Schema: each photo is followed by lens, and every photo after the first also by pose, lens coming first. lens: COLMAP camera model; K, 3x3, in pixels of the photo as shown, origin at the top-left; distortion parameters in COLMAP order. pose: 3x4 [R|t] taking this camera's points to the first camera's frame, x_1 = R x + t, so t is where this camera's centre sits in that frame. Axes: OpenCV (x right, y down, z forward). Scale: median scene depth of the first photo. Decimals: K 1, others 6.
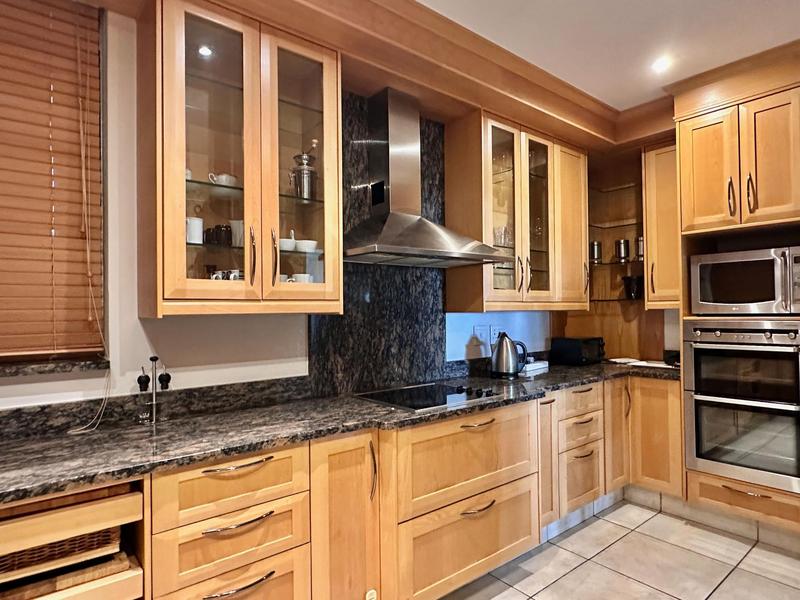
lens RADIAL K [[467.3, 0, 401.2], [0, 467.3, 303.4], [0, 0, 1]] dist [-0.002052, 0.000593]
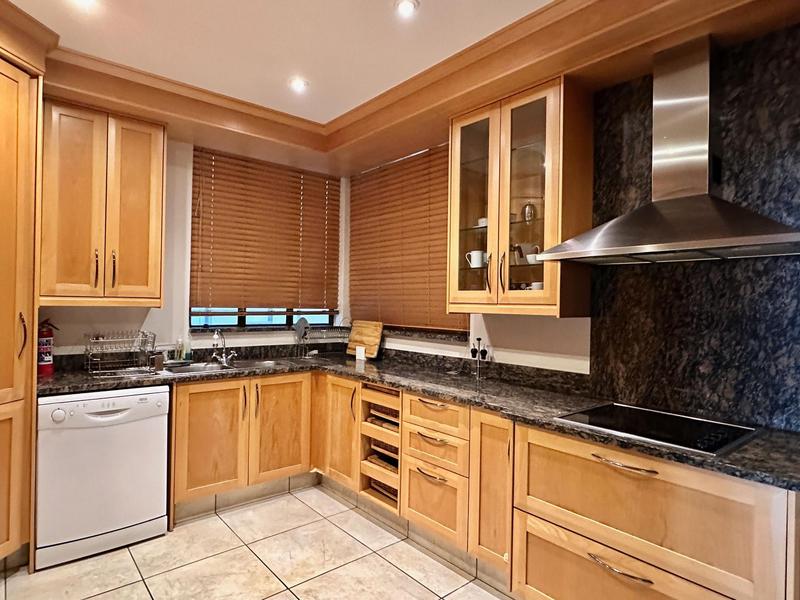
lens RADIAL K [[463.7, 0, 400.0], [0, 463.7, 300.0], [0, 0, 1]] dist [-0.003409, -0.001111]
pose [[0.021669, 0.006012, -0.999747, 0.740885], [-0.002659, 0.999979, 0.005956, -0.018290], [0.999762, 0.002529, 0.021685, 0.478563]]
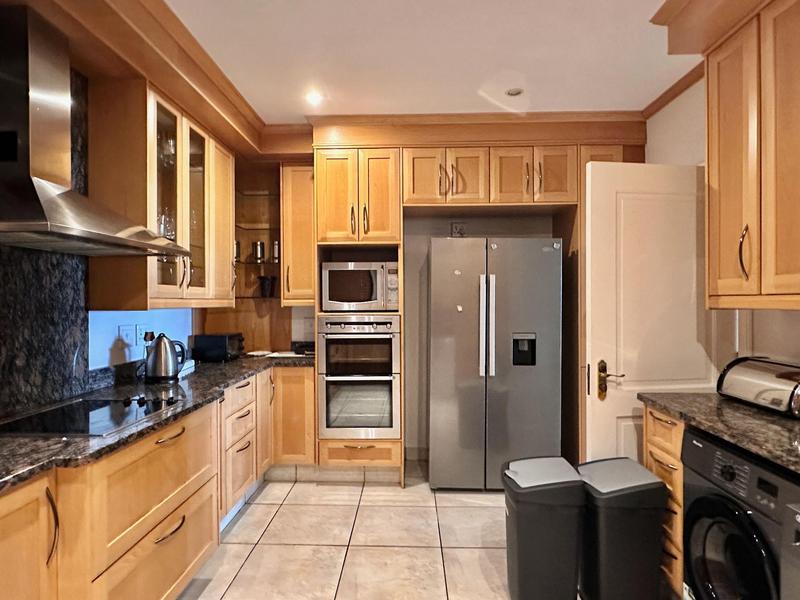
lens RADIAL K [[463.7, 0, 400.0], [0, 463.7, 300.0], [0, 0, 1]] dist [-0.003409, -0.001111]
pose [[0.654292, 0.011363, 0.756156, -0.175585], [-0.015721, 0.999875, -0.001423, -0.006772], [-0.756078, -0.010956, 0.654389, 0.070072]]
